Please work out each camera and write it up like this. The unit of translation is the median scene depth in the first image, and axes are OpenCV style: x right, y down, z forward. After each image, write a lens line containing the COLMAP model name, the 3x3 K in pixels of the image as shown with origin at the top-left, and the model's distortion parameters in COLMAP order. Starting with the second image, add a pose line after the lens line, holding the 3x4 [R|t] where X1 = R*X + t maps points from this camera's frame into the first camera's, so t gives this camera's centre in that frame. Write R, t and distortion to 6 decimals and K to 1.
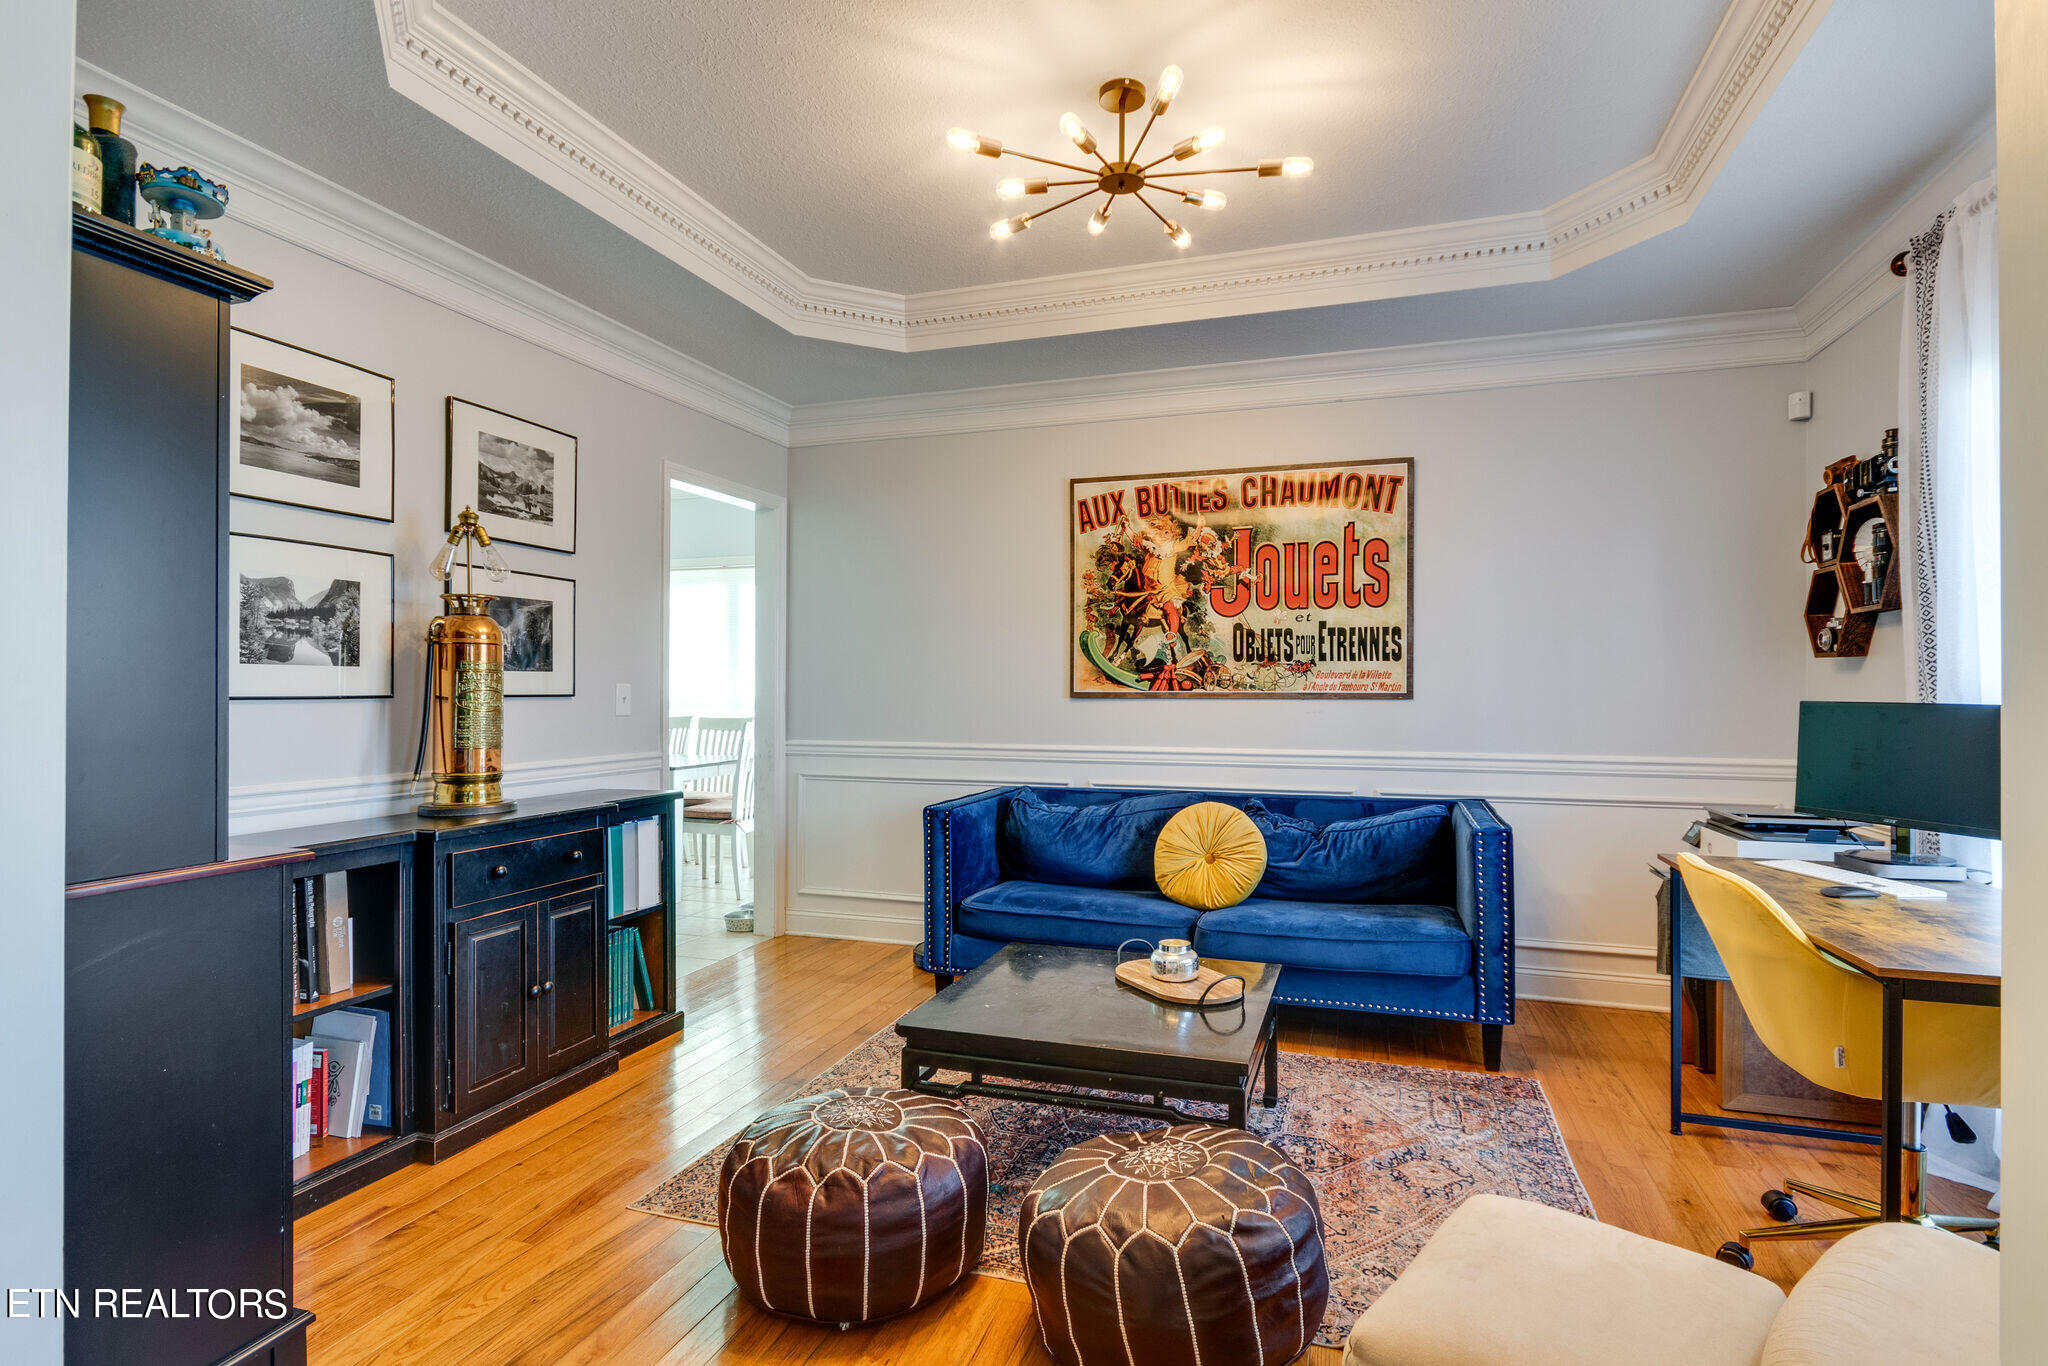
lens RADIAL K [[1002.6, 0, 1028.0], [0, 1002.6, 692.5], [0, 0, 1]] dist [-0.000846, -0.000502]
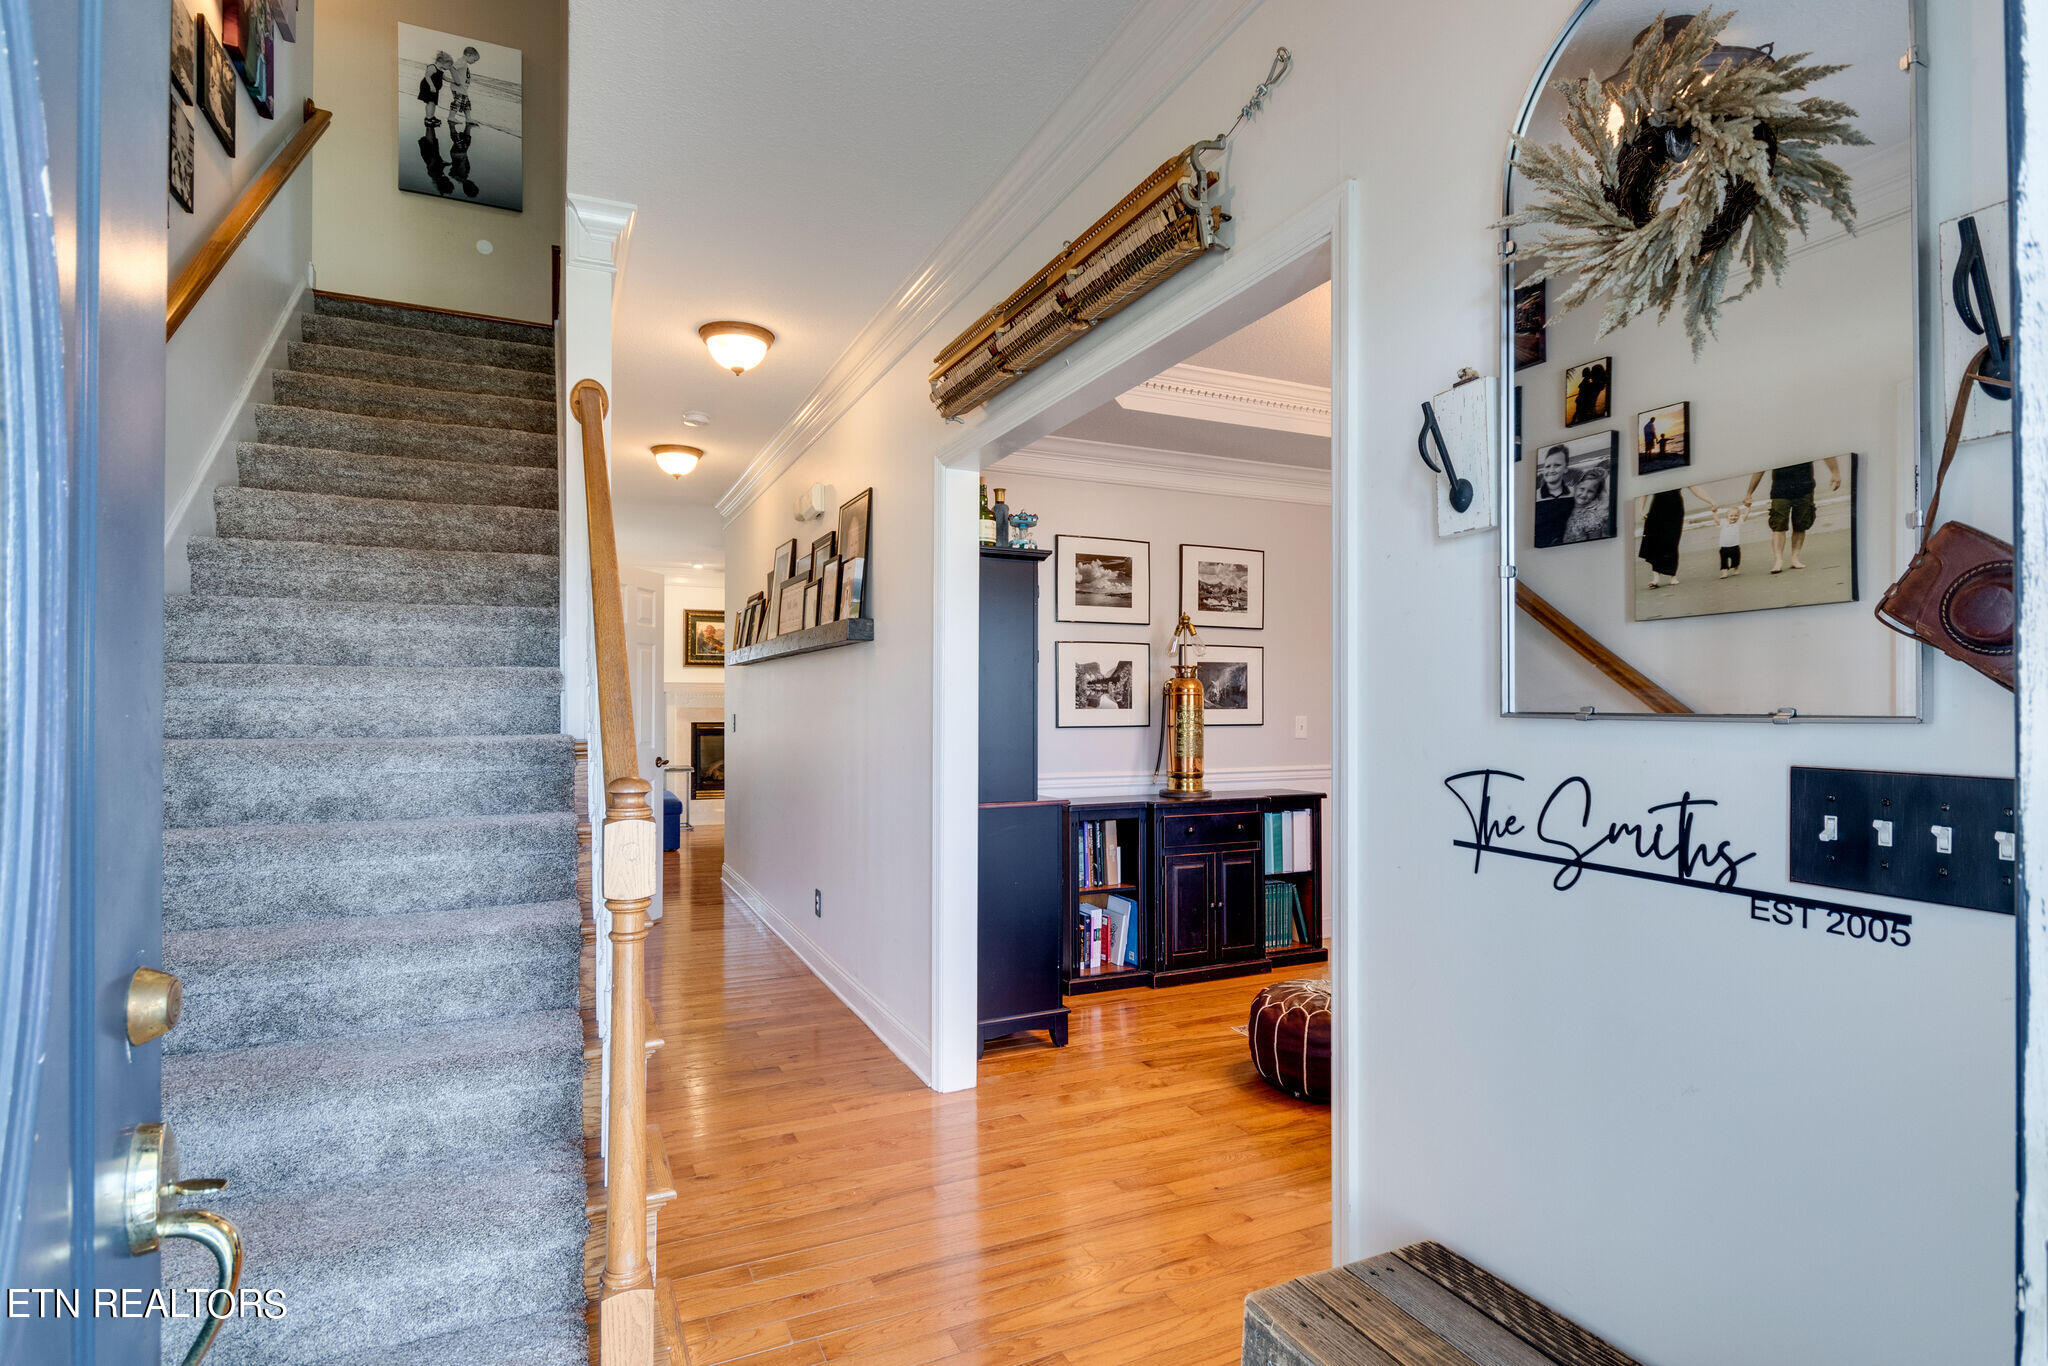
lens RADIAL K [[1014.6, 0, 1027.7], [0, 1014.6, 708.2], [0, 0, 1]] dist [0.002879, 0.000196]
pose [[0.684461, -0.001606, -0.729047, 0.507831], [0.001286, 0.999999, -0.000996, -0.025466], [0.729048, -0.000256, 0.684463, -0.356711]]
